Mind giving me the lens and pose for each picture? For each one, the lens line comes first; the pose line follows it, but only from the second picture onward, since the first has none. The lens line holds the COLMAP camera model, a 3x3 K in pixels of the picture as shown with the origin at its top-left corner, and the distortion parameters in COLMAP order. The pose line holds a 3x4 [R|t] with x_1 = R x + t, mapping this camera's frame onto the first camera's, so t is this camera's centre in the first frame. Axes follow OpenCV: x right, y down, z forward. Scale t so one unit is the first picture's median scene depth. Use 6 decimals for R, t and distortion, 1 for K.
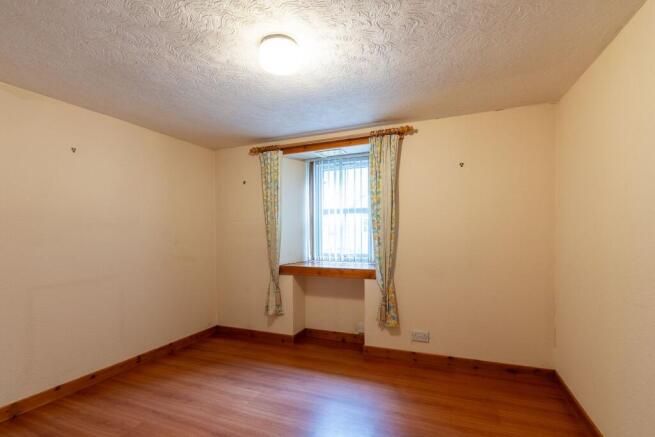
lens RADIAL K [[290.4, 0, 329.0], [0, 290.4, 237.4], [0, 0, 1]] dist [-0.004128, 0.003098]
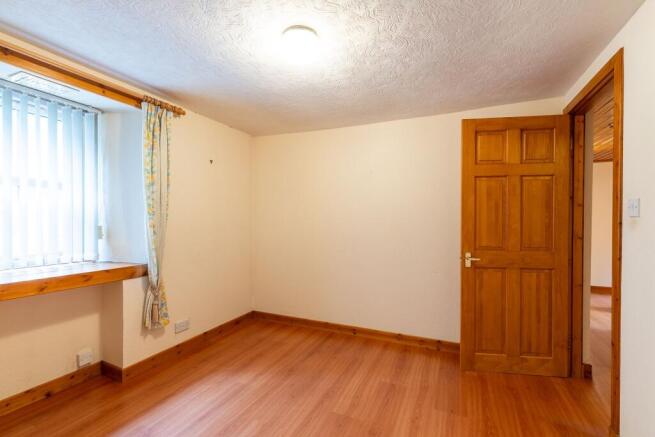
lens RADIAL K [[290.4, 0, 327.5], [0, 290.4, 218.7], [0, 0, 1]] dist [-0.004128, 0.003098]
pose [[0.067375, 0.008310, 0.997693, -0.632463], [0.011419, 0.999893, -0.009099, -0.005325], [-0.997662, 0.012006, 0.067273, 0.441474]]
